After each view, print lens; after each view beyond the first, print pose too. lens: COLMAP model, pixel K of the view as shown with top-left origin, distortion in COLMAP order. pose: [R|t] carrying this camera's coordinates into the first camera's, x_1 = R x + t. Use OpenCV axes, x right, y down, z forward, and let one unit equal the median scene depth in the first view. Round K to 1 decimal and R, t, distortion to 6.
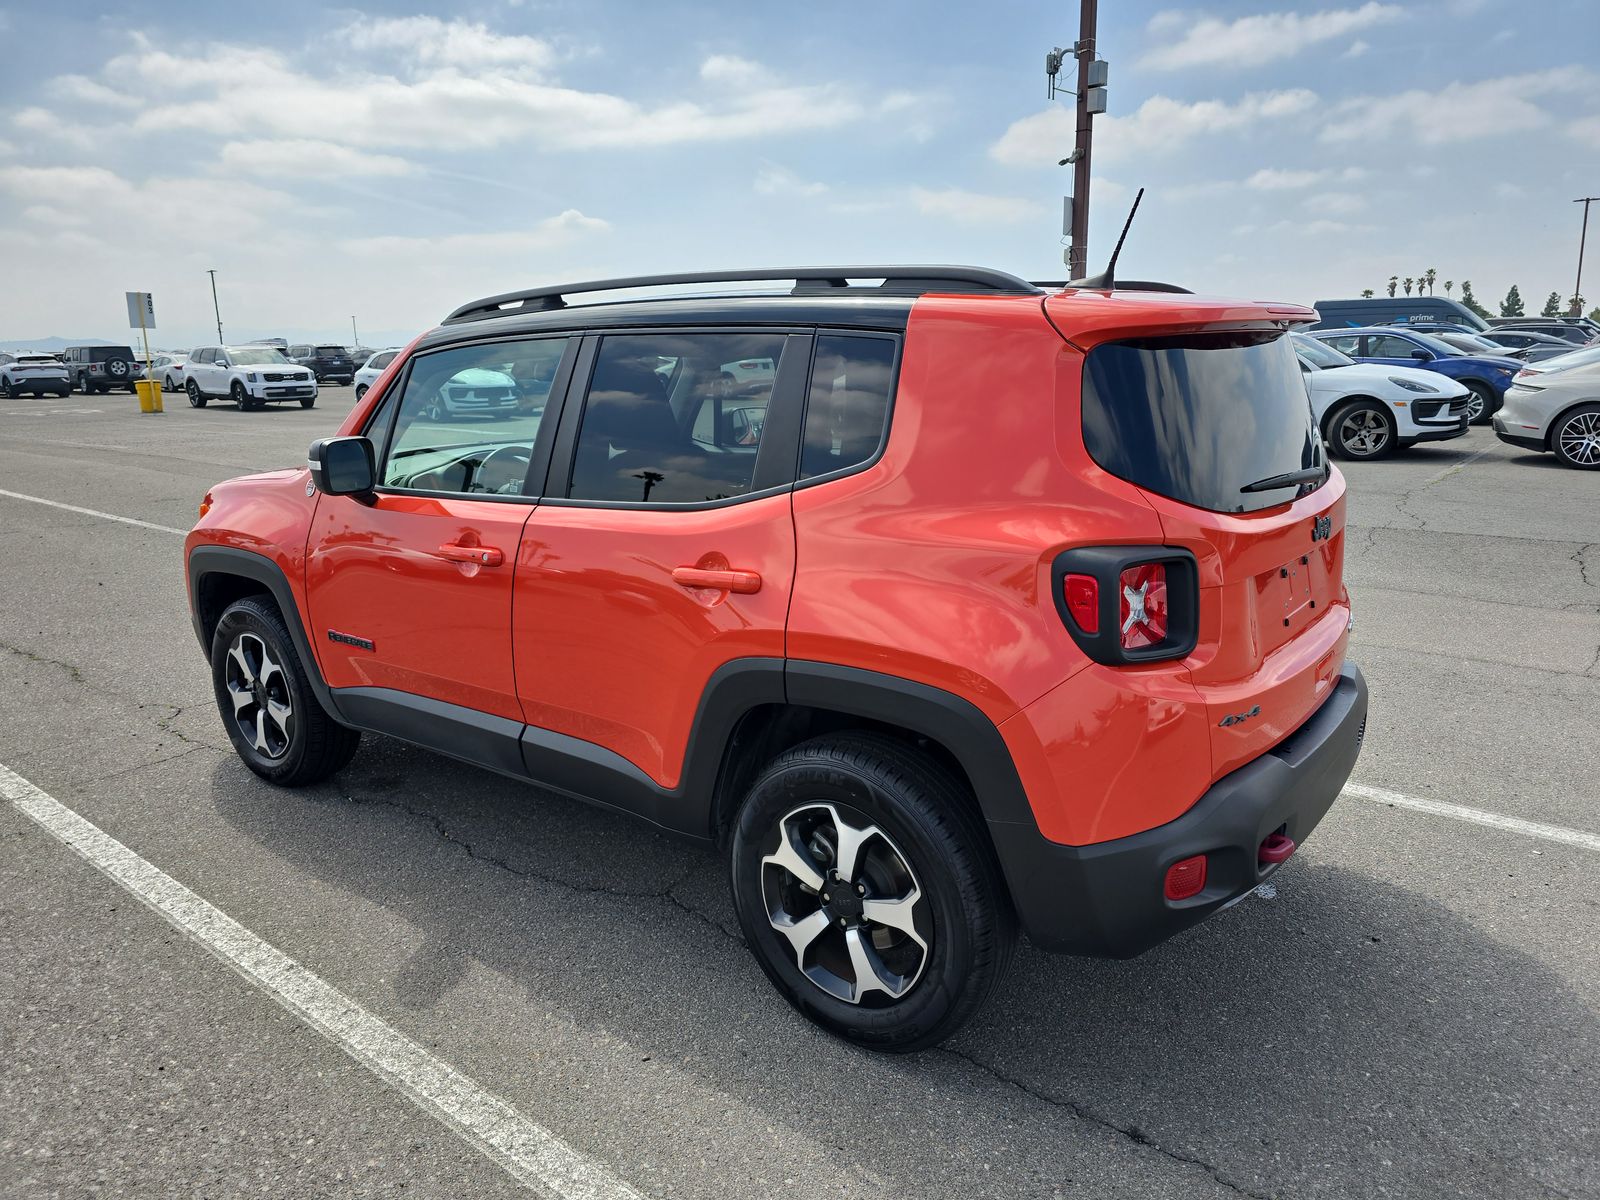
lens RADIAL K [[1087.4, 0, 800.0], [0, 1087.4, 600.0], [0, 0, 1]] dist [0.026142, -0.031179]
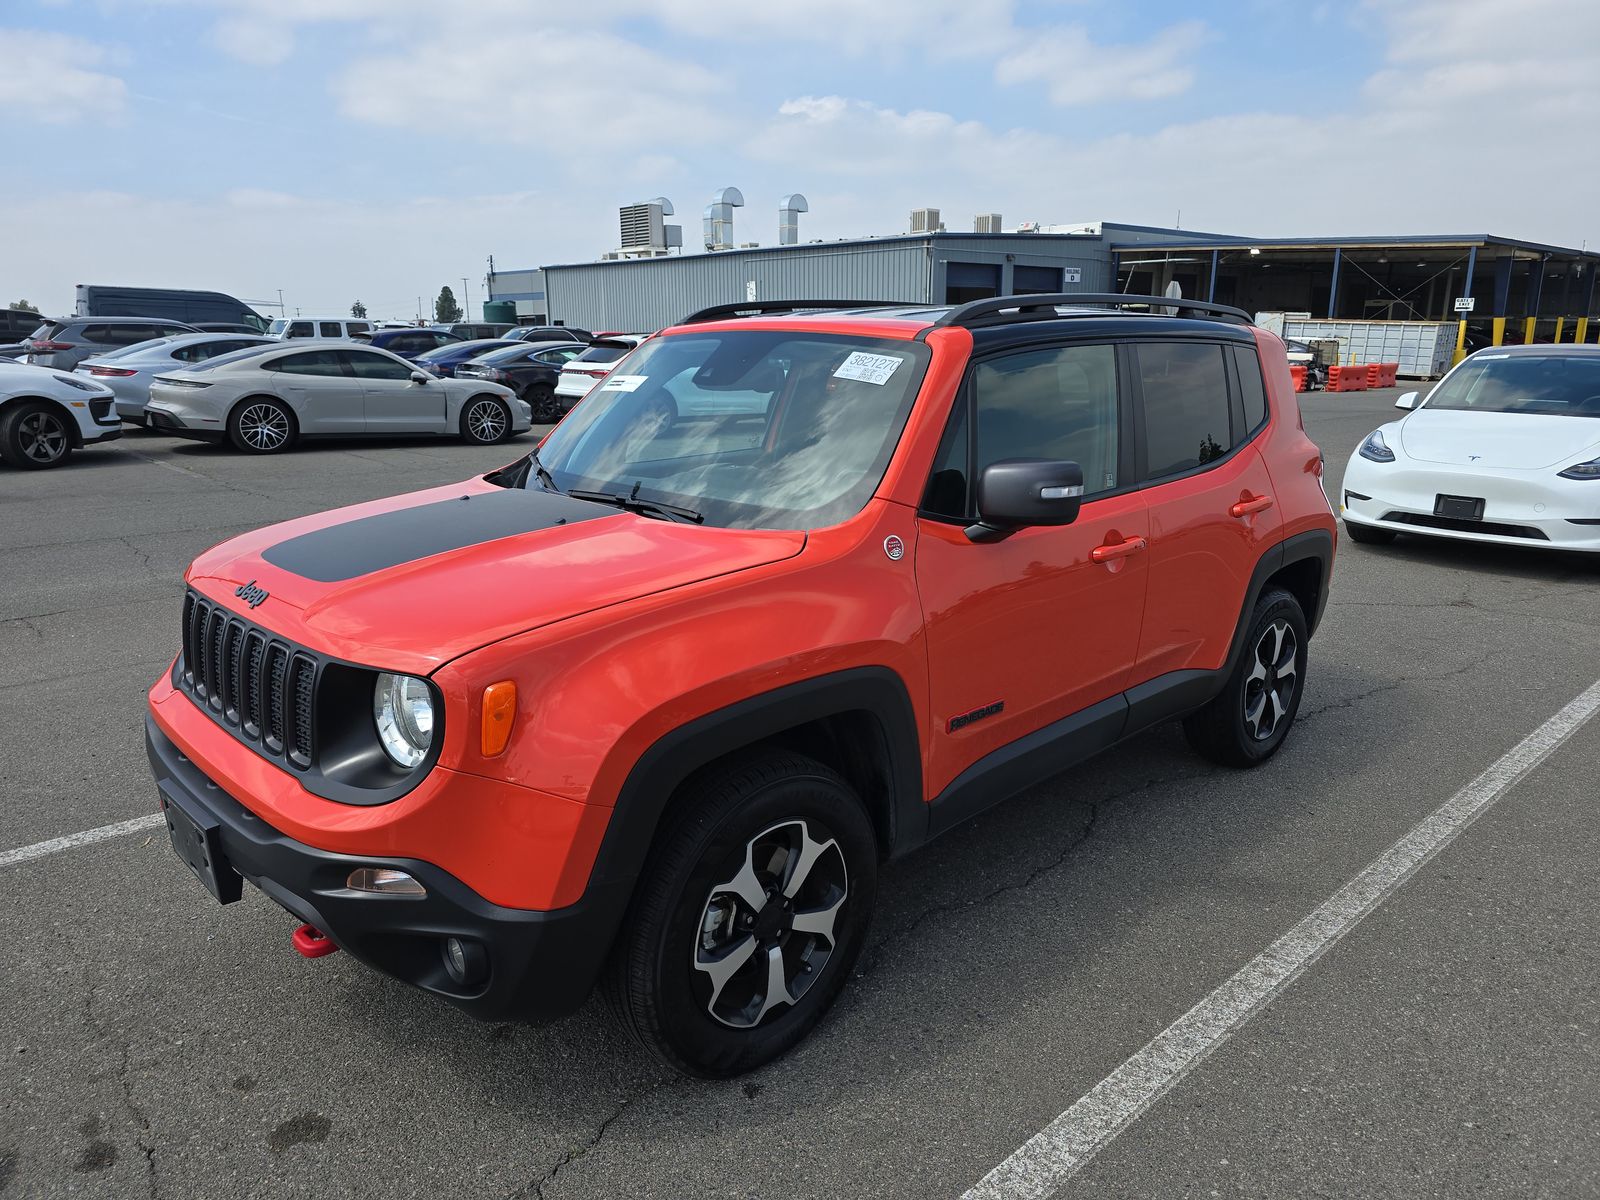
lens RADIAL K [[1087.4, 0, 800.0], [0, 1087.4, 600.0], [0, 0, 1]] dist [0.026142, -0.031179]
pose [[0.140754, -0.214170, 0.966602, -0.345812], [0.210347, 0.960501, 0.182188, -0.063736], [-0.967441, 0.177678, 0.180245, 0.281129]]
